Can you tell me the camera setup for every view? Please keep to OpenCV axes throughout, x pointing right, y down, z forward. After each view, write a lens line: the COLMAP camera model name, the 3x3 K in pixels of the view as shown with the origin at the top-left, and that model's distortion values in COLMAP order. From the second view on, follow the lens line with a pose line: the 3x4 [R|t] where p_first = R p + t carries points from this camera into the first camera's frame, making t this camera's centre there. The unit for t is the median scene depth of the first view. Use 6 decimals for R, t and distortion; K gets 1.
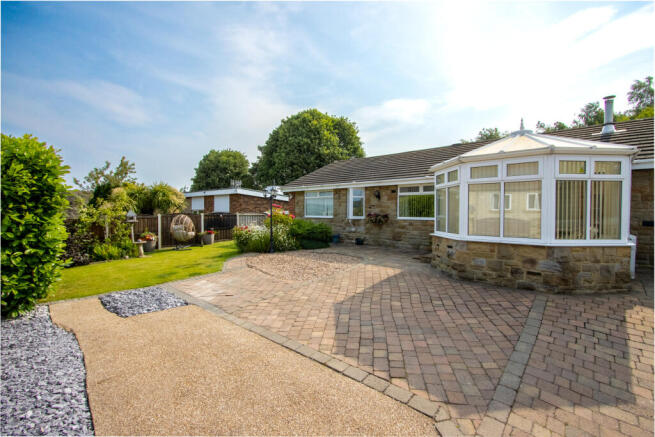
lens RADIAL K [[314.0, 0, 327.5], [0, 314.0, 218.5], [0, 0, 1]] dist [-0.014389, 0.000329]
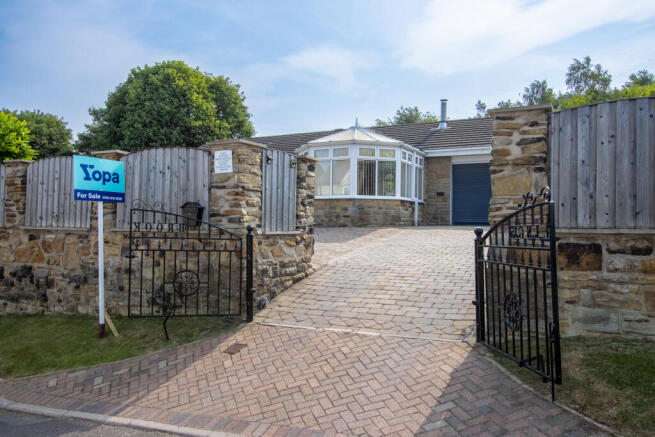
lens RADIAL K [[509.4, 0, 345.9], [0, 509.4, 219.1], [0, 0, 1]] dist [0.034965, 0.000599]
pose [[0.958298, 0.005338, 0.285719, -0.035457], [0.002707, 0.999611, -0.027755, 0.089733], [-0.285756, 0.027371, 0.957911, -0.527444]]
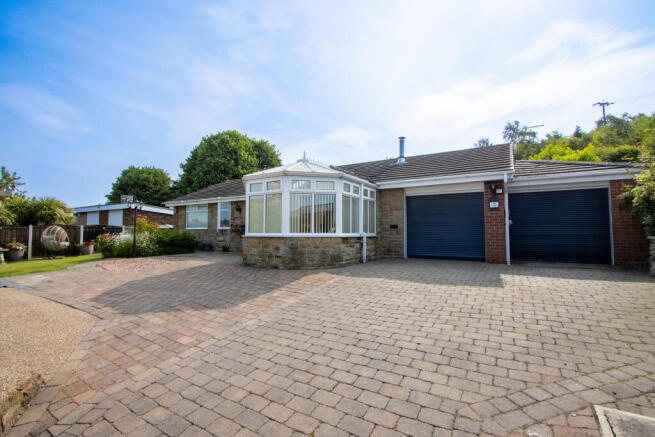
lens RADIAL K [[314.0, 0, 327.5], [0, 314.0, 218.5], [0, 0, 1]] dist [-0.014389, 0.000329]
pose [[0.982398, 0.008119, 0.186621, 0.207470], [0.004400, 0.997772, -0.066569, 0.033104], [-0.186746, 0.066218, 0.980174, -0.164691]]
